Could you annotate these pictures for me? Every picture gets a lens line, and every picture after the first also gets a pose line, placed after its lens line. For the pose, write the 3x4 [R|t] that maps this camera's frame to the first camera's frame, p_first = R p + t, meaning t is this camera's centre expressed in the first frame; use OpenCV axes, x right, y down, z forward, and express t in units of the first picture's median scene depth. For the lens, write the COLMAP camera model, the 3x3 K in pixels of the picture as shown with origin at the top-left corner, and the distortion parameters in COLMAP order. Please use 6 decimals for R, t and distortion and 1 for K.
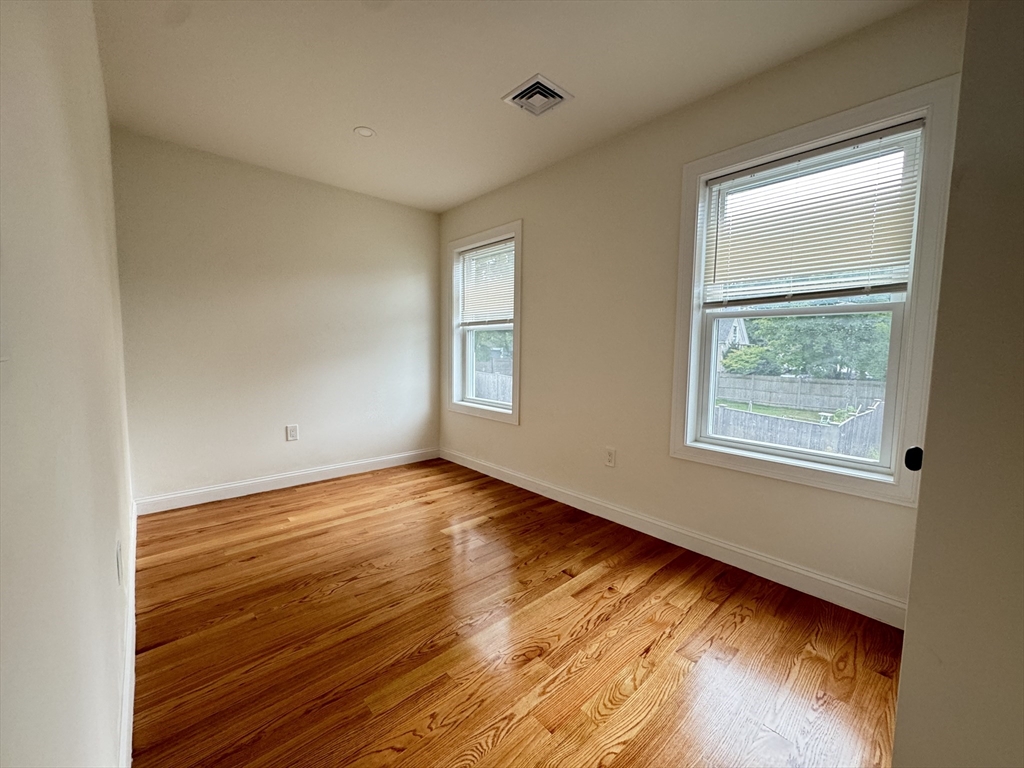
lens RADIAL K [[409.3, 0, 510.4], [0, 409.3, 381.3], [0, 0, 1]] dist [-0.005432, 0.001276]
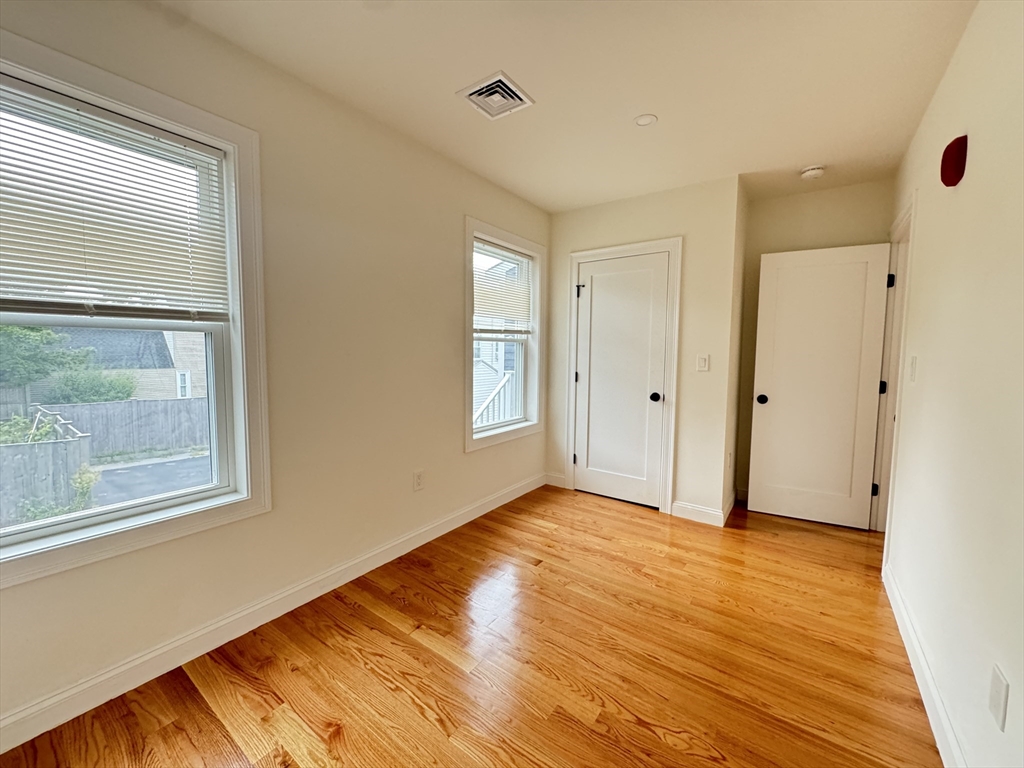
lens RADIAL K [[409.3, 0, 509.0], [0, 409.3, 382.4], [0, 0, 1]] dist [-0.005432, 0.001276]
pose [[-0.204535, -0.093519, 0.974382, -0.949371], [0.064914, 0.991939, 0.108830, -0.176583], [-0.976705, 0.085510, -0.196815, 1.294100]]
